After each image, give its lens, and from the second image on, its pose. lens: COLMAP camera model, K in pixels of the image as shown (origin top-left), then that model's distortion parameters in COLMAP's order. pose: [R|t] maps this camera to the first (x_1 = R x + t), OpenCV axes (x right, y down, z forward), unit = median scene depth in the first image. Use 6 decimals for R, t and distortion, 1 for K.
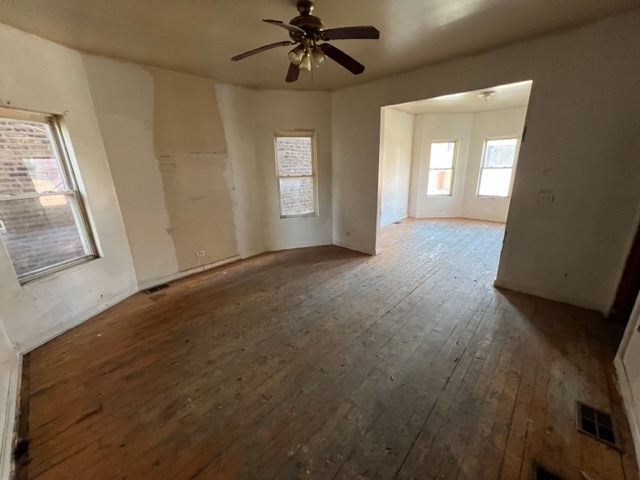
lens RADIAL K [[255.4, 0, 320.0], [0, 255.4, 240.0], [0, 0, 1]] dist [0.000155, 0.000029]
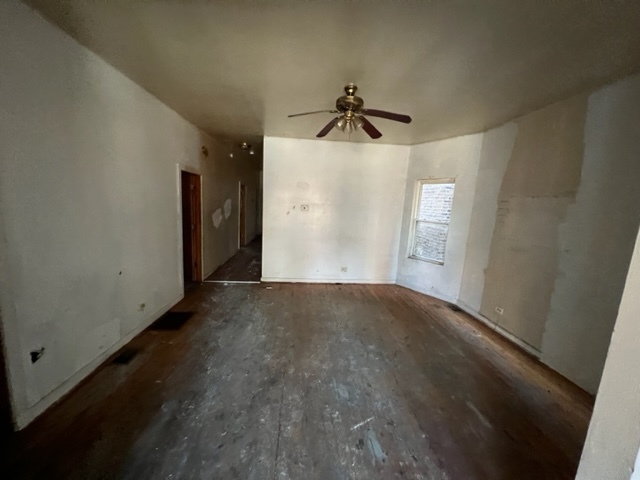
lens RADIAL K [[255.4, 0, 320.0], [0, 255.4, 240.0], [0, 0, 1]] dist [0.000155, 0.000029]
pose [[-0.666853, 0.095670, -0.739022, 0.569527], [-0.250012, 0.905521, 0.342821, -0.318621], [0.701998, 0.413376, -0.579931, 1.025337]]
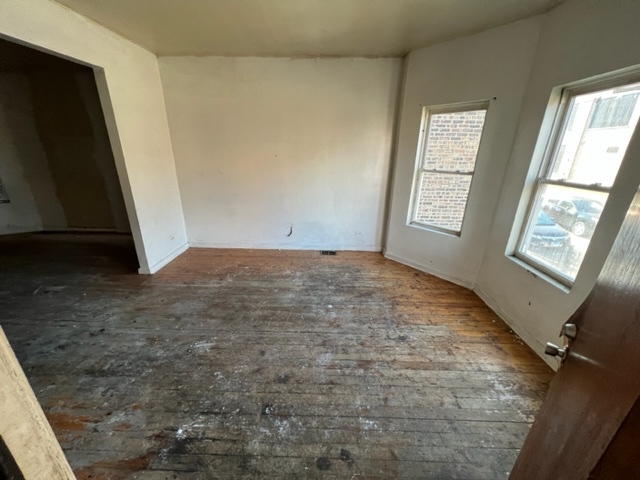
lens RADIAL K [[245.5, 0, 320.0], [0, 245.5, 240.0], [0, 0, 1]] dist [0.000262, 0.000034]
pose [[0.659672, 0.278902, -0.697887, 1.262447], [-0.245785, 0.957591, 0.150363, -0.332770], [0.710227, 0.072340, 0.700246, 1.042365]]
